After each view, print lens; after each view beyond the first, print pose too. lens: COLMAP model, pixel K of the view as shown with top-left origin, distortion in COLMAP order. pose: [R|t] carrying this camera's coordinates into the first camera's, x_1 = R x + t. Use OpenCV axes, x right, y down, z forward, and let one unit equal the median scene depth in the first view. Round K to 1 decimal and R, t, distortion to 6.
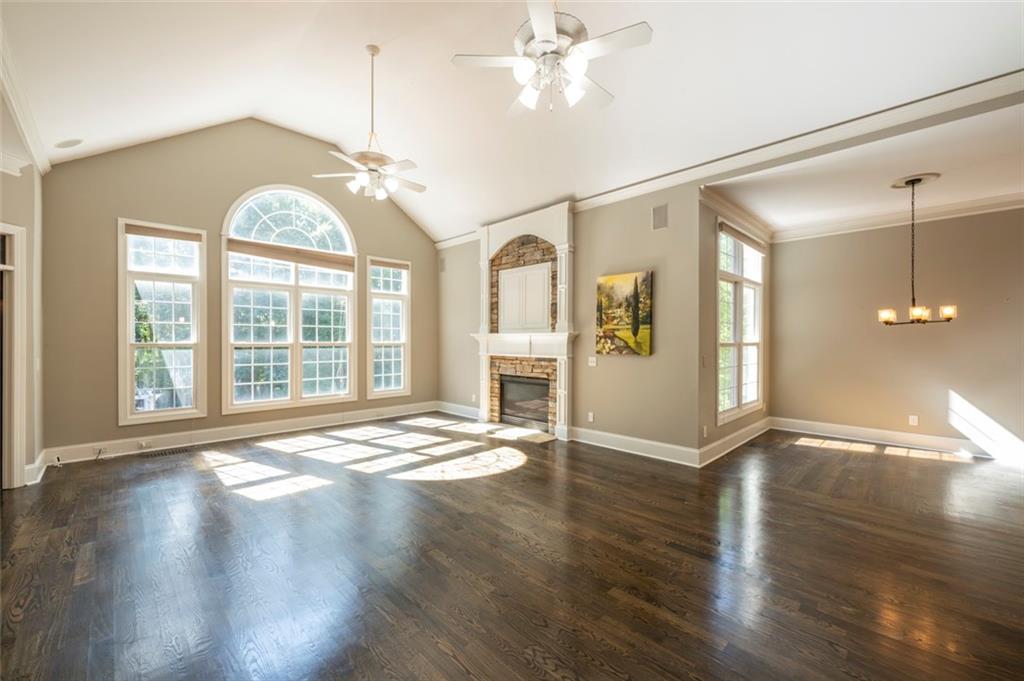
lens RADIAL K [[408.8, 0, 512.9], [0, 408.8, 341.8], [0, 0, 1]] dist [0.011588, 0.000113]
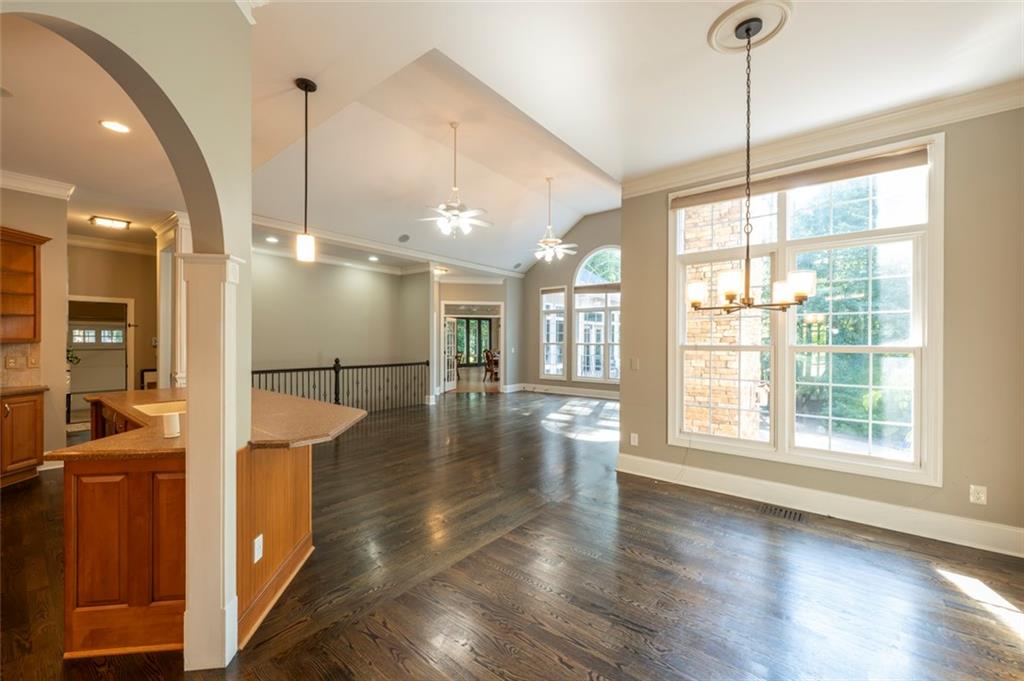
lens RADIAL K [[408.8, 0, 511.8], [0, 408.8, 342.3], [0, 0, 1]] dist [0.011588, 0.000113]
pose [[0.116268, -0.000163, -0.993218, 1.174693], [-0.004289, 0.999991, -0.000666, 0.003568], [0.993209, 0.004337, 0.116266, 0.521182]]
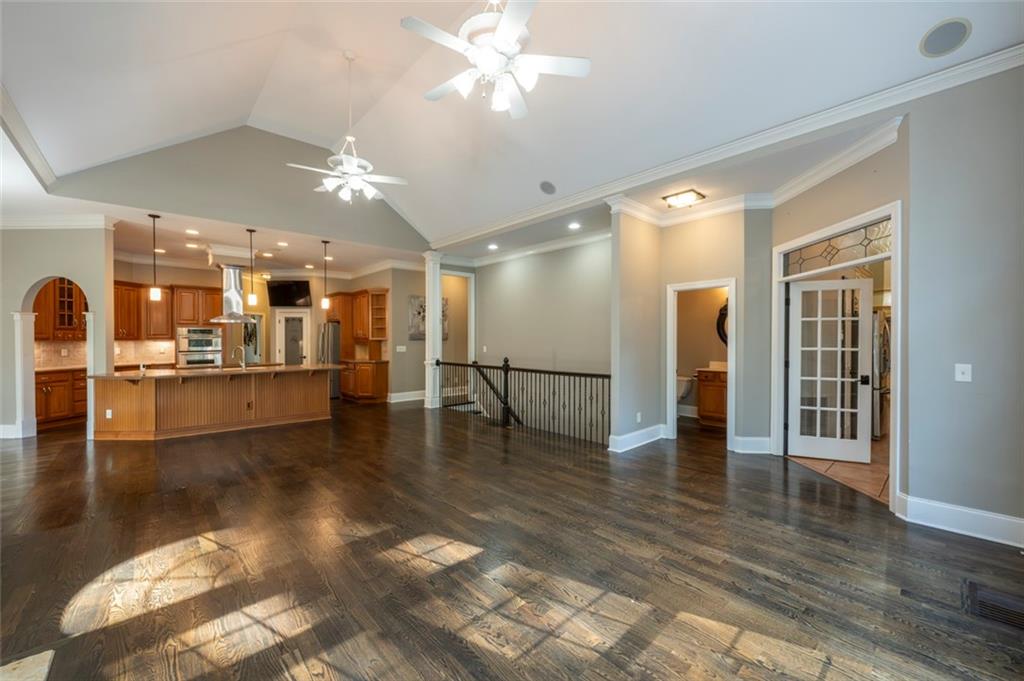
lens RADIAL K [[408.8, 0, 508.5], [0, 408.8, 341.1], [0, 0, 1]] dist [0.011588, 0.000113]
pose [[-0.998808, -0.001915, 0.048765, -0.309866], [-0.001497, 0.999962, 0.008607, -0.002277], [-0.048780, 0.008524, -0.998773, 1.329203]]
